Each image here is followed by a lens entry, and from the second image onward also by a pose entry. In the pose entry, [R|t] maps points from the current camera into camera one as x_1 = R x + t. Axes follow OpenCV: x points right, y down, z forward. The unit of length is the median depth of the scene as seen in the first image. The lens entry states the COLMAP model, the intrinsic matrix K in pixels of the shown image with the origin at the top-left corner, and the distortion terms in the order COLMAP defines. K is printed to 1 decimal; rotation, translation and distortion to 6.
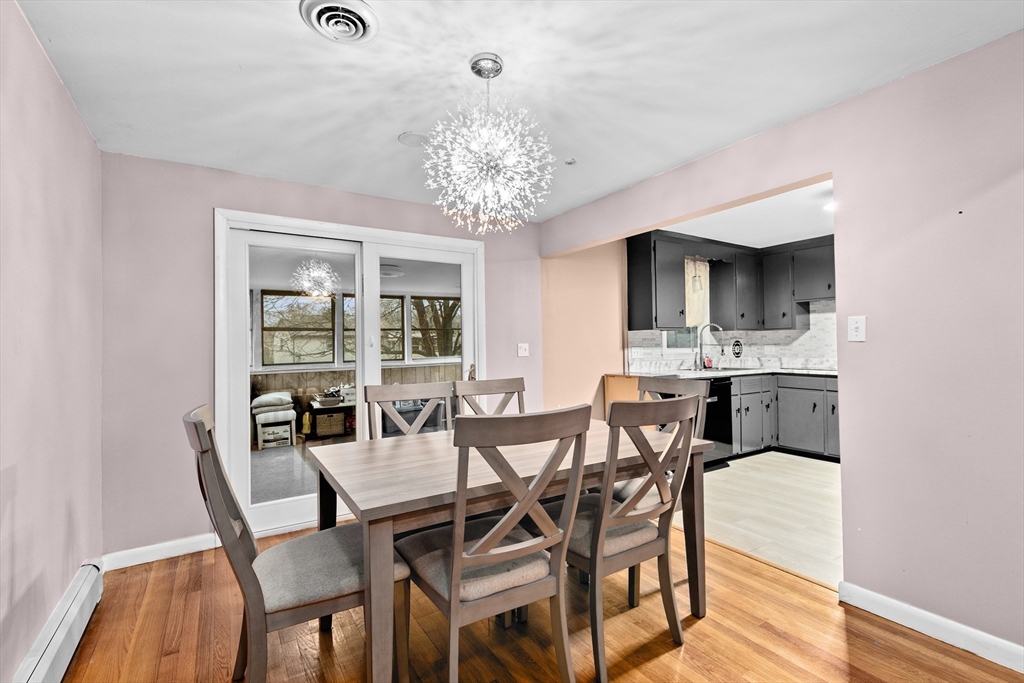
lens RADIAL K [[460.6, 0, 512.0], [0, 460.6, 341.5], [0, 0, 1]] dist [0.002888, 0.001006]
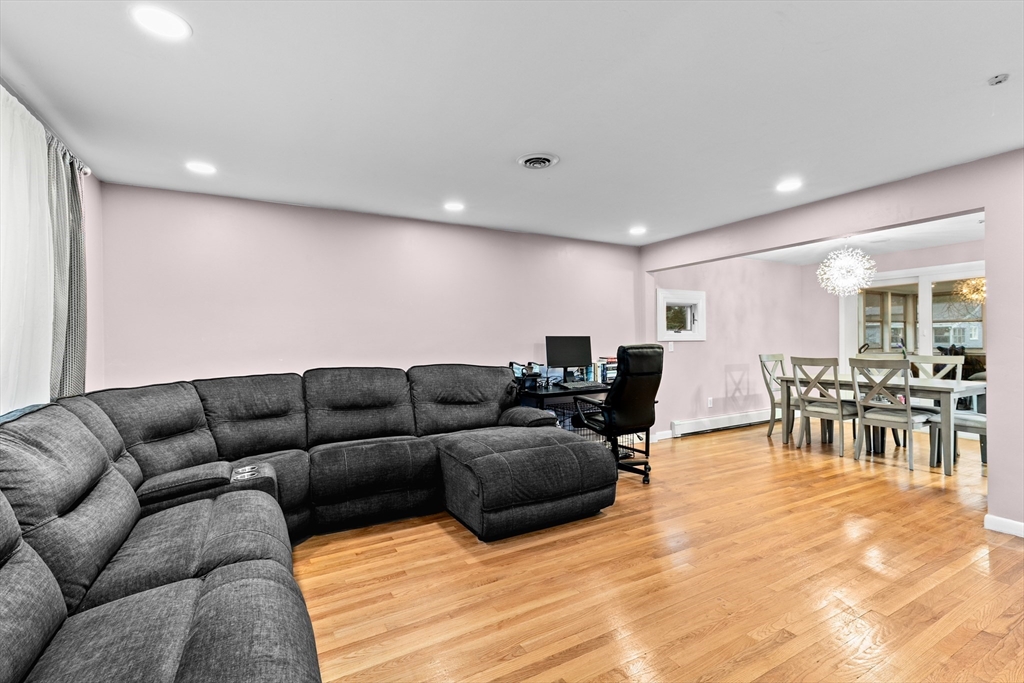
lens RADIAL K [[460.6, 0, 512.0], [0, 460.6, 341.5], [0, 0, 1]] dist [0.002888, 0.001006]
pose [[-0.064750, 0.021928, -0.997661, 1.259017], [0.022037, 0.999546, 0.020539, -0.031572], [0.997658, -0.020656, -0.065204, -0.362552]]
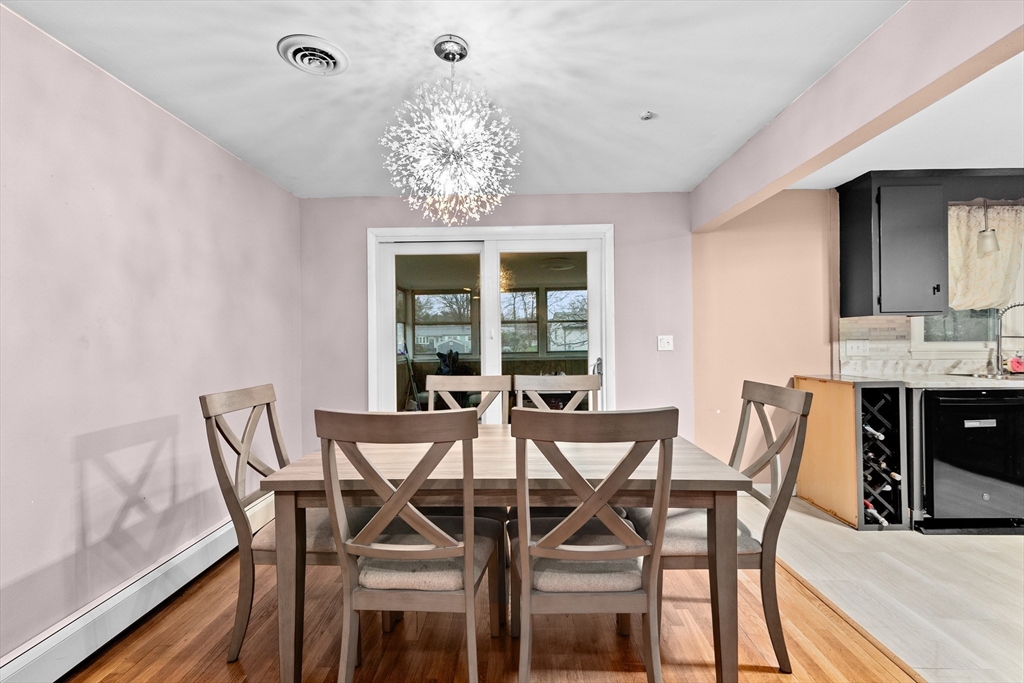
lens RADIAL K [[460.6, 0, 512.0], [0, 460.6, 341.5], [0, 0, 1]] dist [0.002888, 0.001006]
pose [[0.830874, 0.007642, -0.556408, 0.260282], [0.004519, 0.999780, 0.020481, -0.003424], [0.556442, -0.019531, 0.830657, 0.115924]]
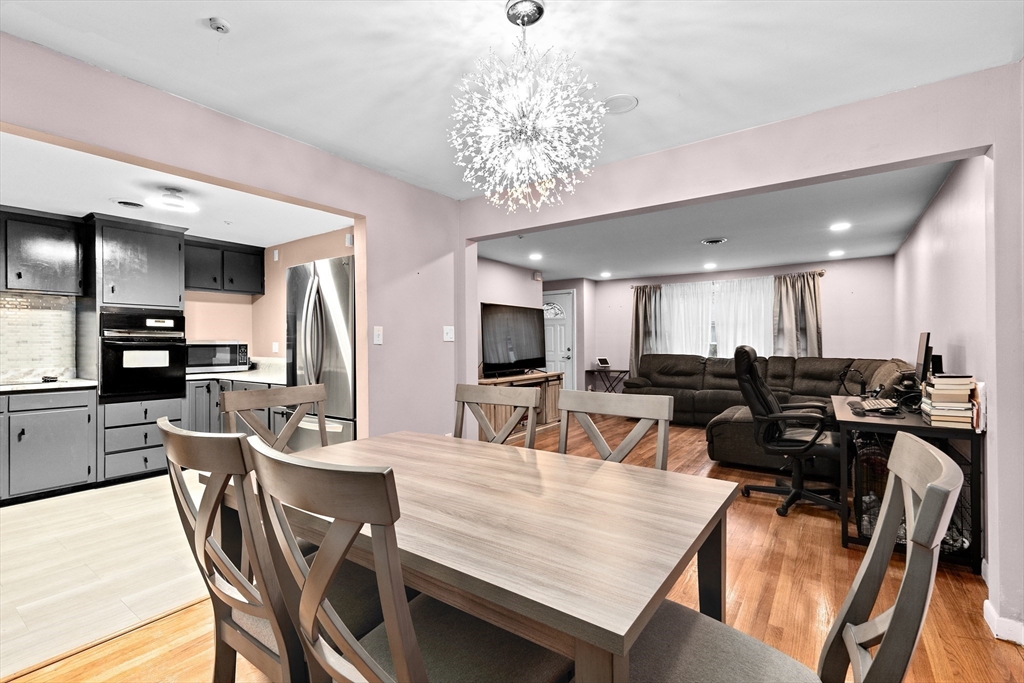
lens RADIAL K [[460.6, 0, 512.0], [0, 460.6, 341.5], [0, 0, 1]] dist [0.002888, 0.001006]
pose [[-0.378764, 0.018740, 0.925304, -0.357912], [-0.001214, 0.999784, -0.020745, 0.008688], [-0.925493, -0.008981, -0.378659, 0.590269]]
